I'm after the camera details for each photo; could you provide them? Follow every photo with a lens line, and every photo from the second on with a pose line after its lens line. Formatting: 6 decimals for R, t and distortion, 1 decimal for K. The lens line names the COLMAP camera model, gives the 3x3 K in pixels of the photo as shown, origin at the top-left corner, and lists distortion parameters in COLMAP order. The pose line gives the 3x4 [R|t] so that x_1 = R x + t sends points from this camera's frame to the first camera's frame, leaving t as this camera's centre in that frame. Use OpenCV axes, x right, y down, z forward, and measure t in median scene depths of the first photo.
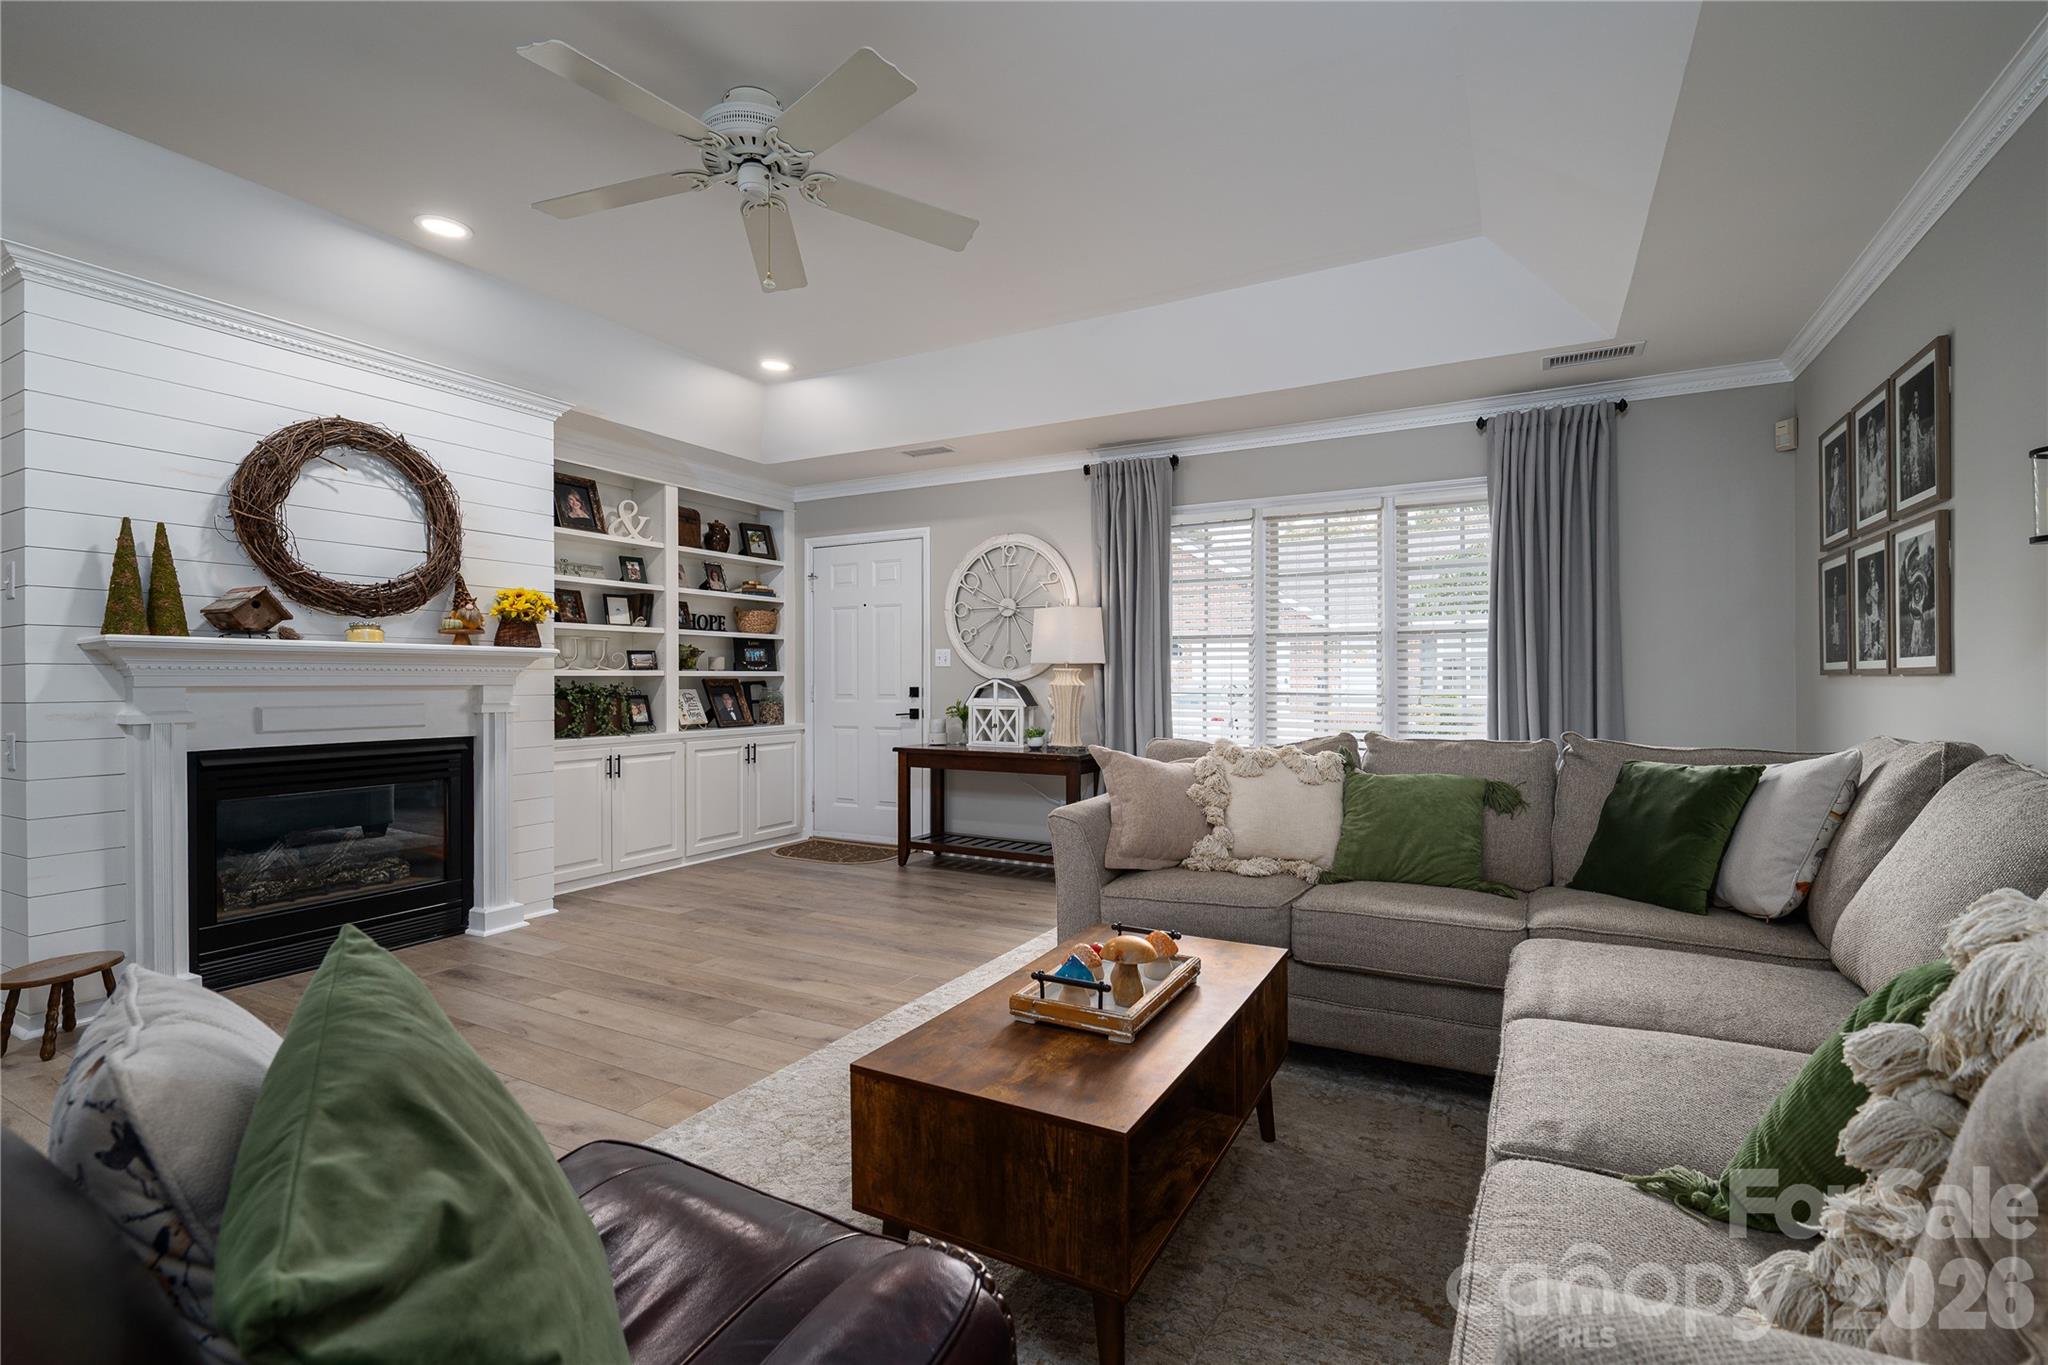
lens RADIAL K [[900.4, 0, 1056.1], [0, 900.4, 686.8], [0, 0, 1]] dist [-0.001331, 0.000394]
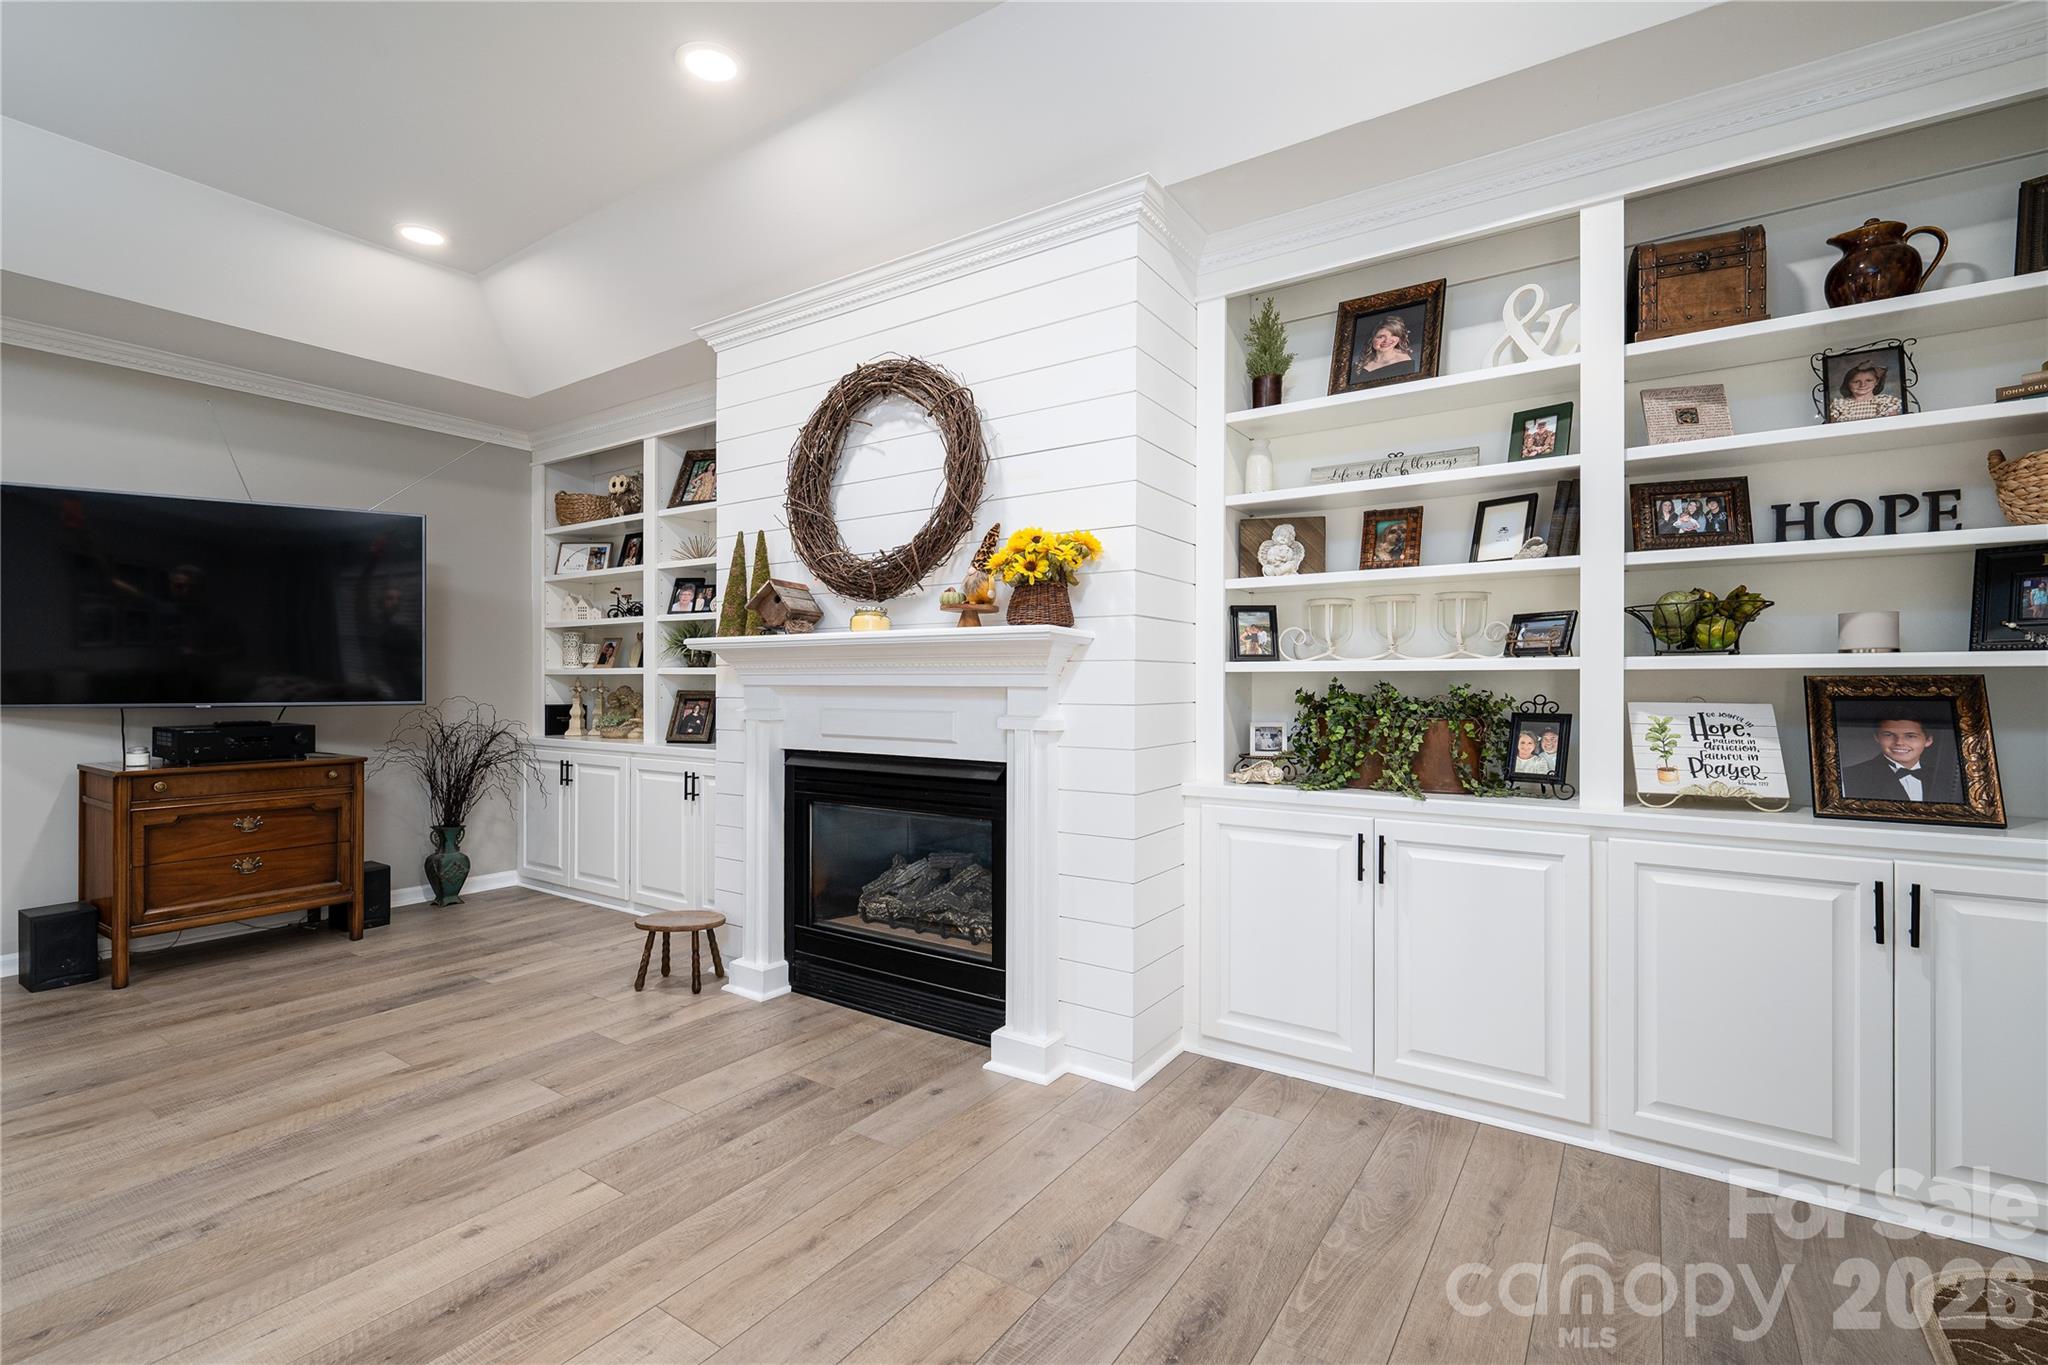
lens RADIAL K [[900.4, 0, 992.7], [0, 900.4, 675.1], [0, 0, 1]] dist [-0.001331, 0.000394]
pose [[-0.126516, -0.009304, -0.991921, 0.013752], [-0.010165, 0.999916, -0.008082, -0.003180], [0.991912, 0.009061, -0.126600, 0.790679]]
